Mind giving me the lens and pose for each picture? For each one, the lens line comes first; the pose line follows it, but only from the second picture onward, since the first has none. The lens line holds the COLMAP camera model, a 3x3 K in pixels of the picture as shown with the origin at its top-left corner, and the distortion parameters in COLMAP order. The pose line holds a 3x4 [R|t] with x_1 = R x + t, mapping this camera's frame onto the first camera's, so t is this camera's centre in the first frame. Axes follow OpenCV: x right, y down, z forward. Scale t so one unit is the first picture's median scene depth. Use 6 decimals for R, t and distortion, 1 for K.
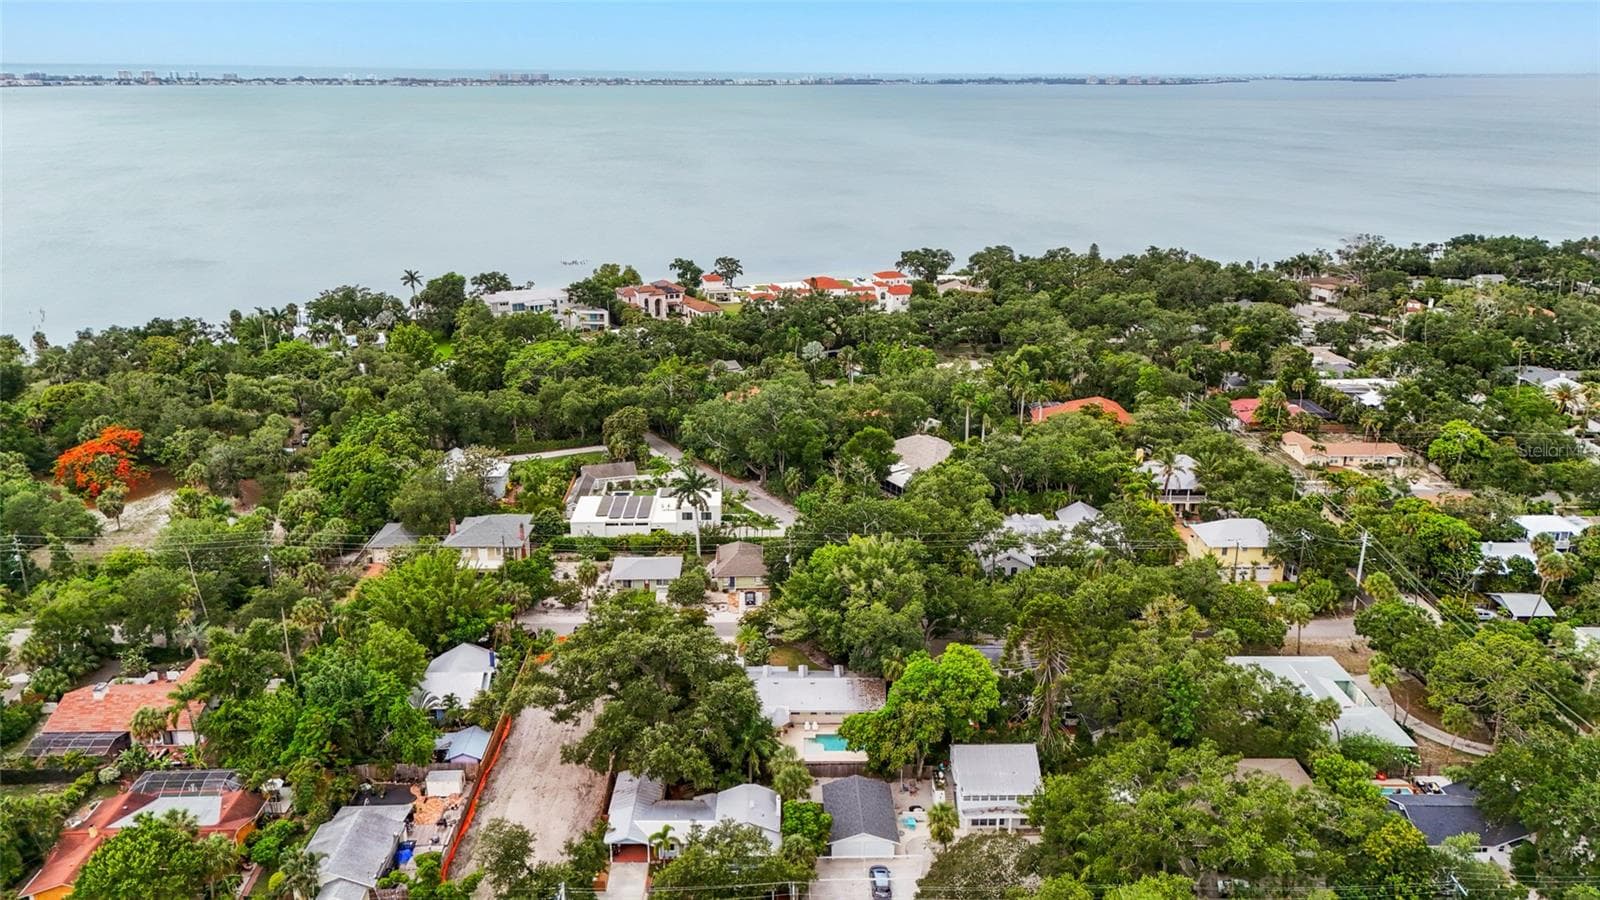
lens RADIAL K [[1144.6, 0, 790.8], [0, 1144.6, 479.3], [0, 0, 1]] dist [0.079583, -0.083859]
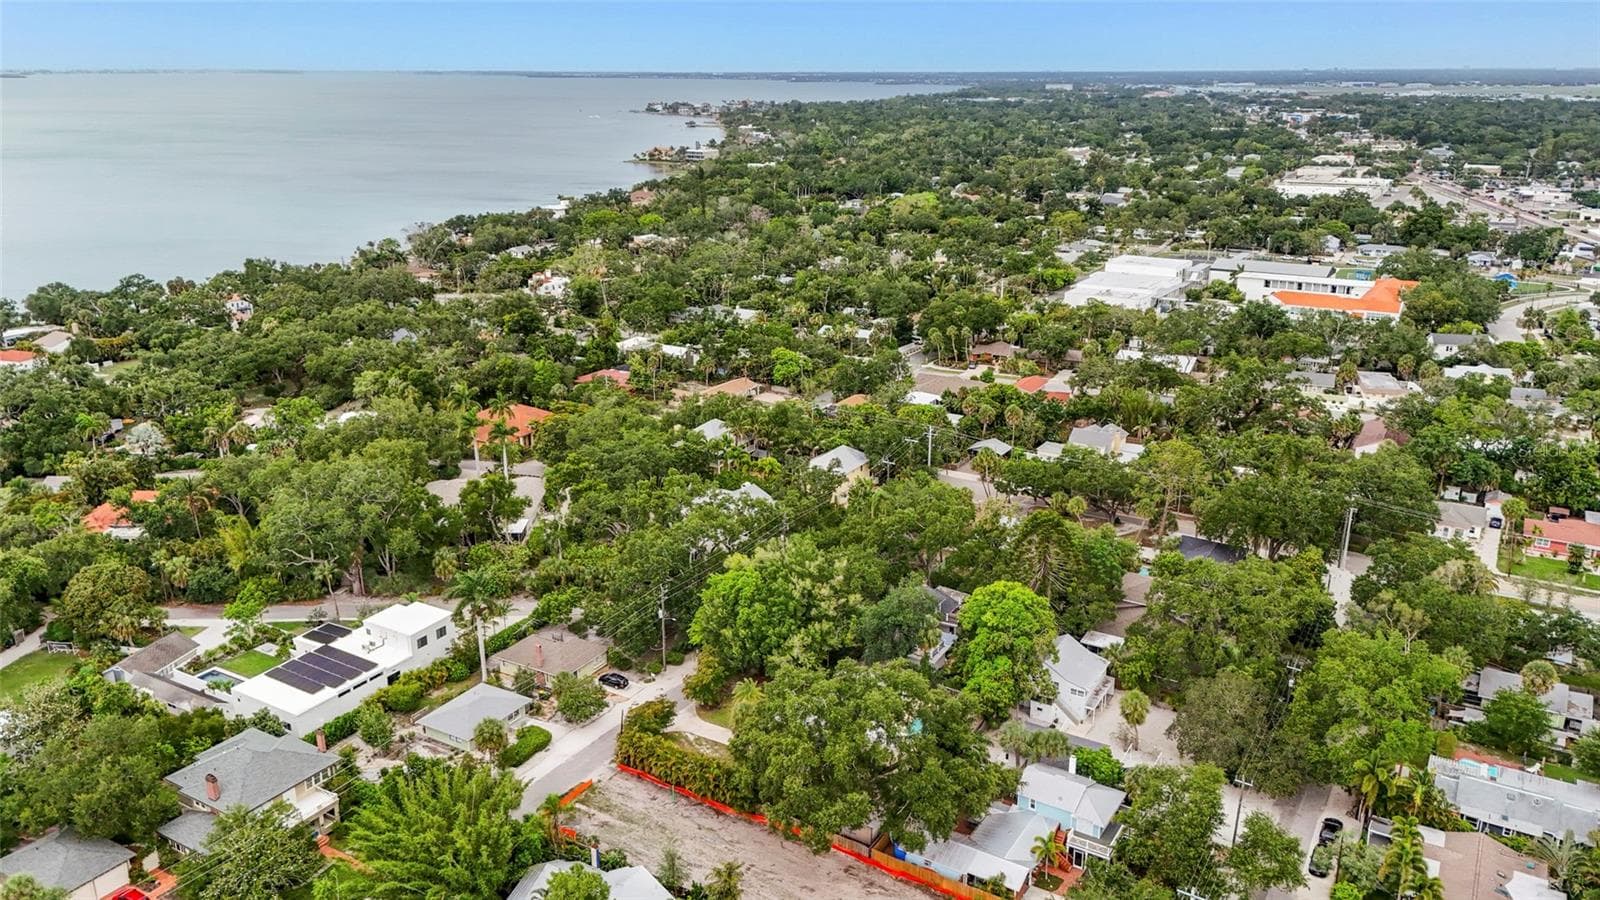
lens RADIAL K [[1154.8, 0, 822.4], [0, 1154.8, 455.4], [0, 0, 1]] dist [0.073183, -0.086236]
pose [[0.532725, -0.270609, 0.801857, -0.270468], [0.284980, 0.949524, 0.131113, -0.057544], [-0.796863, 0.158666, 0.582953, 0.163208]]
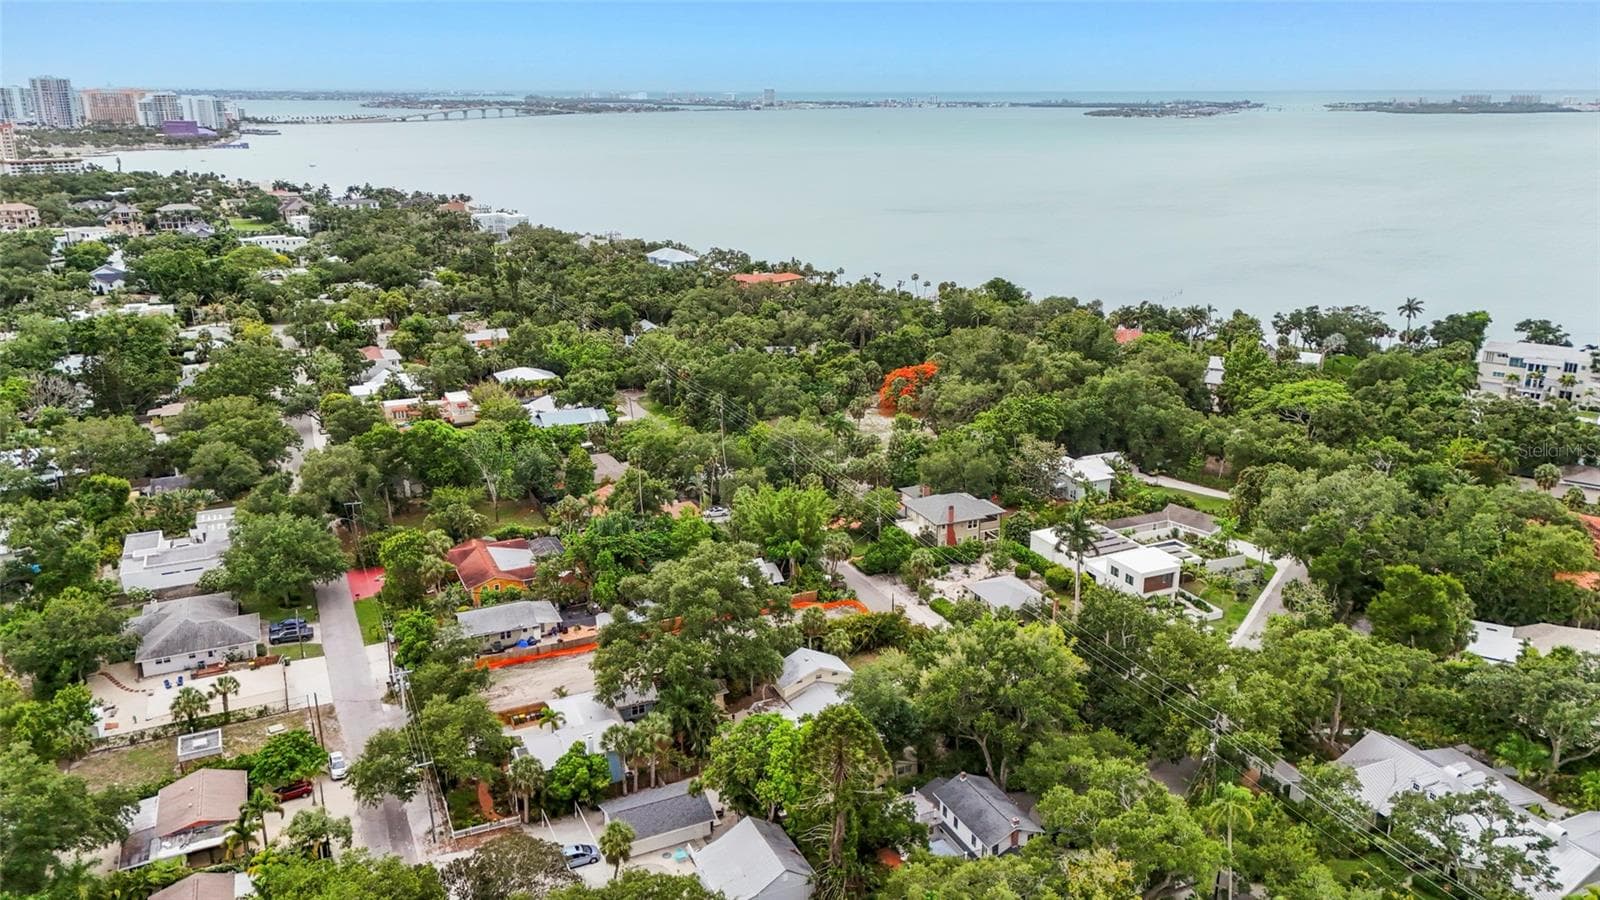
lens RADIAL K [[1131.0, 0, 800.0], [0, 1131.0, 450.0], [0, 0, 1]] dist [0.074846, -0.075431]
pose [[0.417497, 0.267474, -0.868420, 0.262795], [-0.302081, 0.942195, 0.144970, -0.051927], [0.856997, 0.201809, 0.474162, 0.175505]]
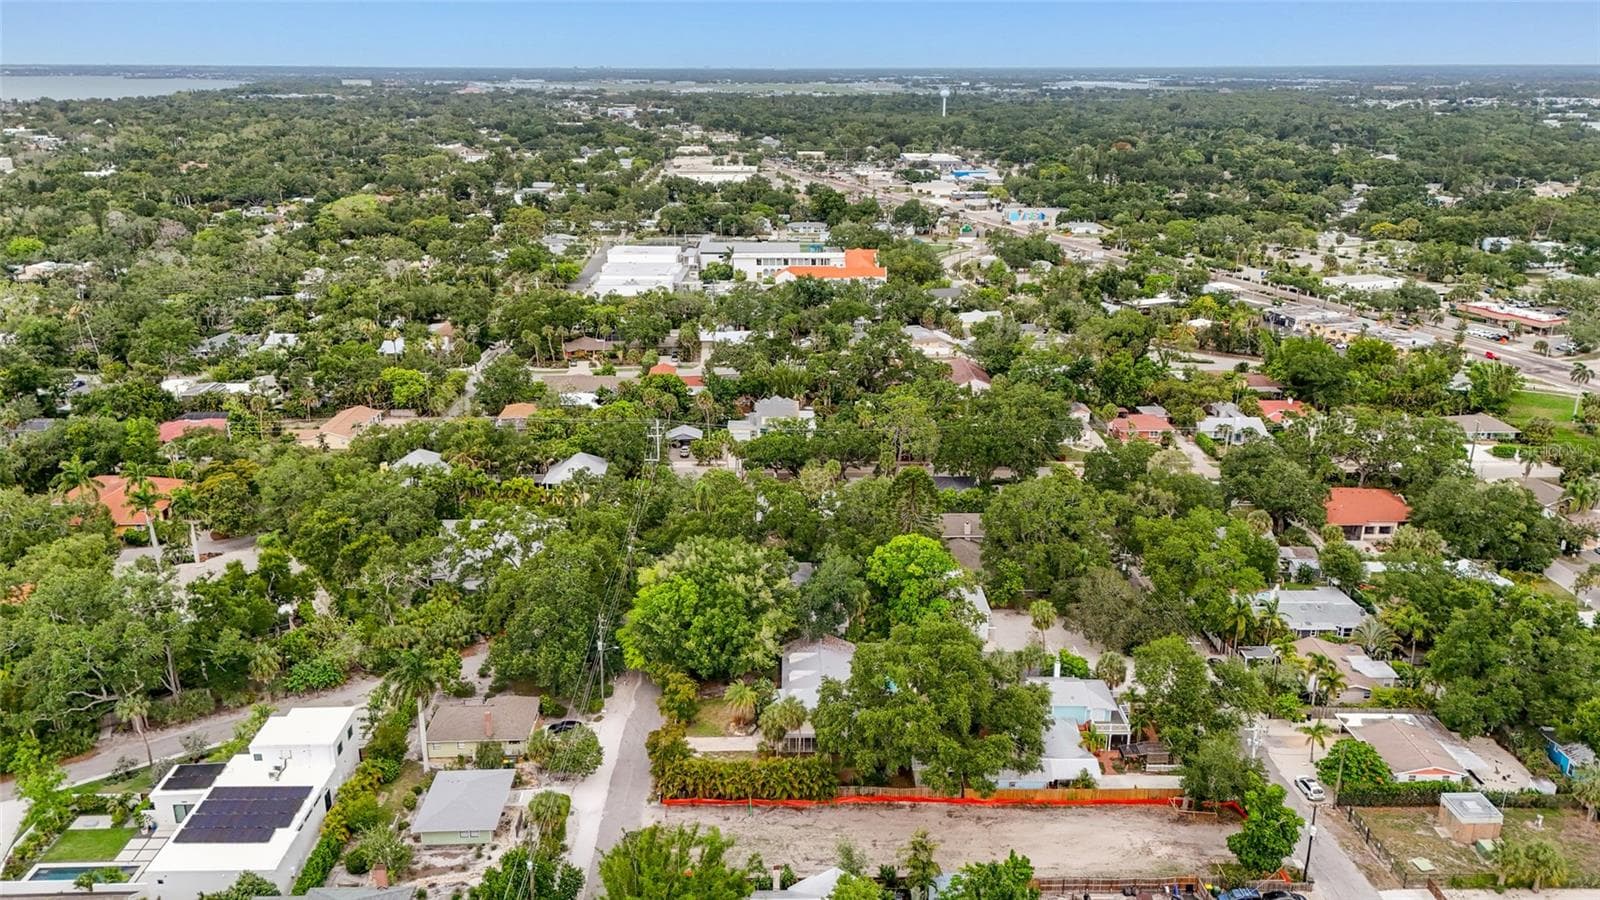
lens RADIAL K [[1131.0, 0, 800.0], [0, 1131.0, 450.0], [0, 0, 1]] dist [0.074846, -0.075431]
pose [[0.015537, -0.322637, 0.946395, -0.325329], [0.332999, 0.894146, 0.299358, -0.116576], [-0.942799, 0.310498, 0.121330, 0.324947]]
